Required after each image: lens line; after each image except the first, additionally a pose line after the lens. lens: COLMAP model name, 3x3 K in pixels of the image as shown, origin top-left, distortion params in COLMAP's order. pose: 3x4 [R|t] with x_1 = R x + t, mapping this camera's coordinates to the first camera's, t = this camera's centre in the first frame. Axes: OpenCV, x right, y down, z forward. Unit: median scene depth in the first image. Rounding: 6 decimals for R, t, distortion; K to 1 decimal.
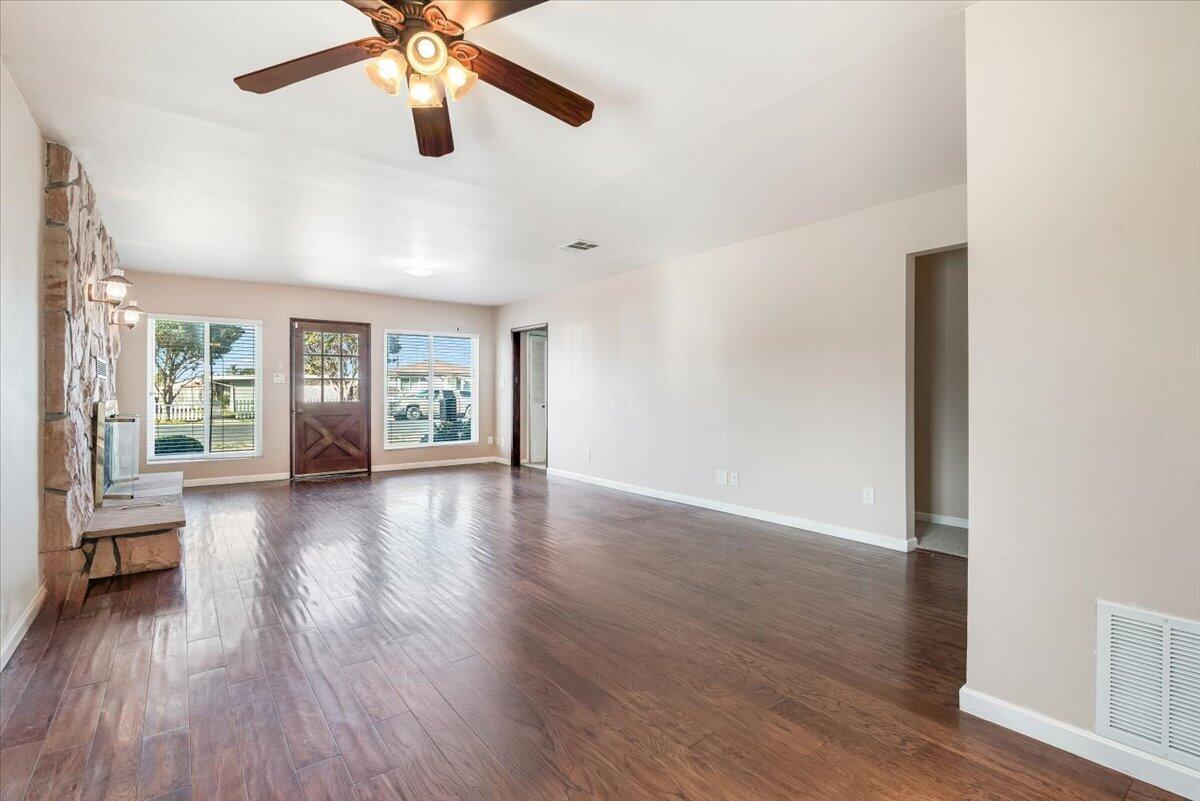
lens RADIAL K [[553.3, 0, 600.0], [0, 553.3, 400.5], [0, 0, 1]] dist [-0.000640, 0.000032]
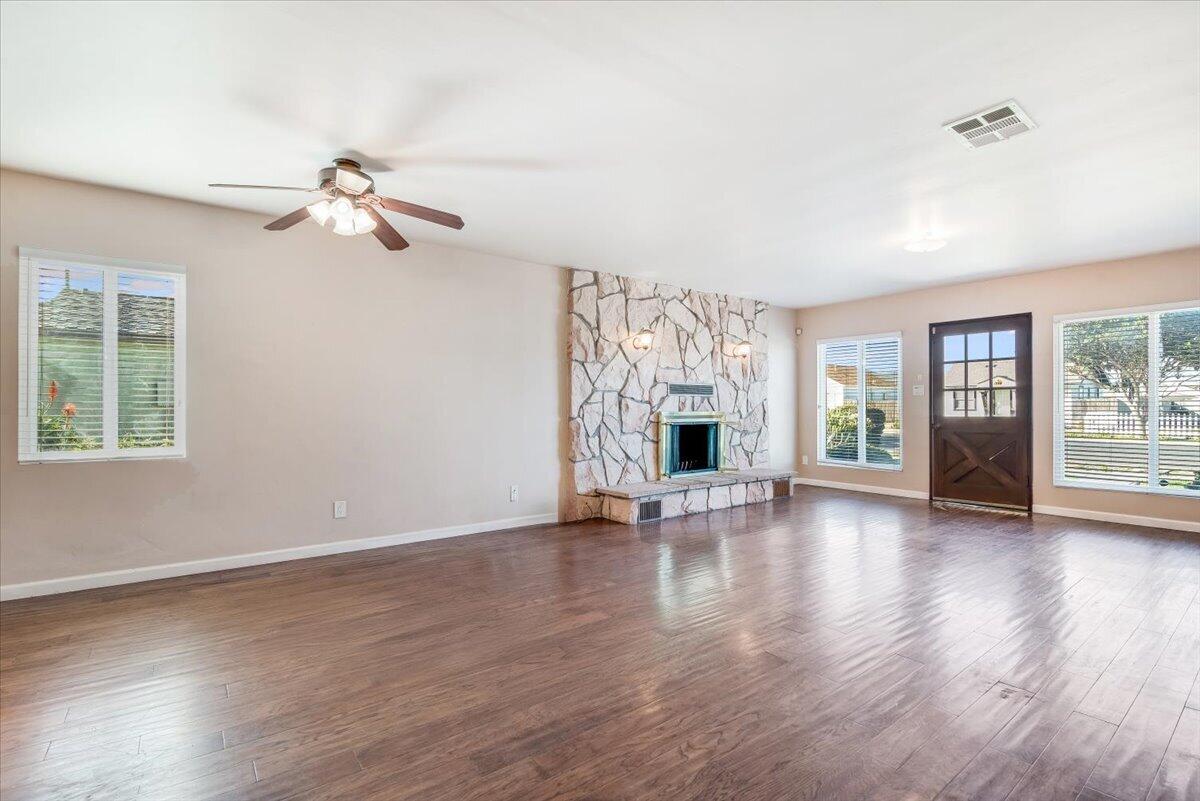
lens RADIAL K [[556.6, 0, 600.0], [0, 556.6, 400.5], [0, 0, 1]] dist [-0.011358, 0.000095]
pose [[0.002845, -0.010425, -0.999942, 0.342490], [-0.012469, 0.999868, -0.010460, -0.005978], [0.999918, 0.012498, 0.002715, 0.440536]]
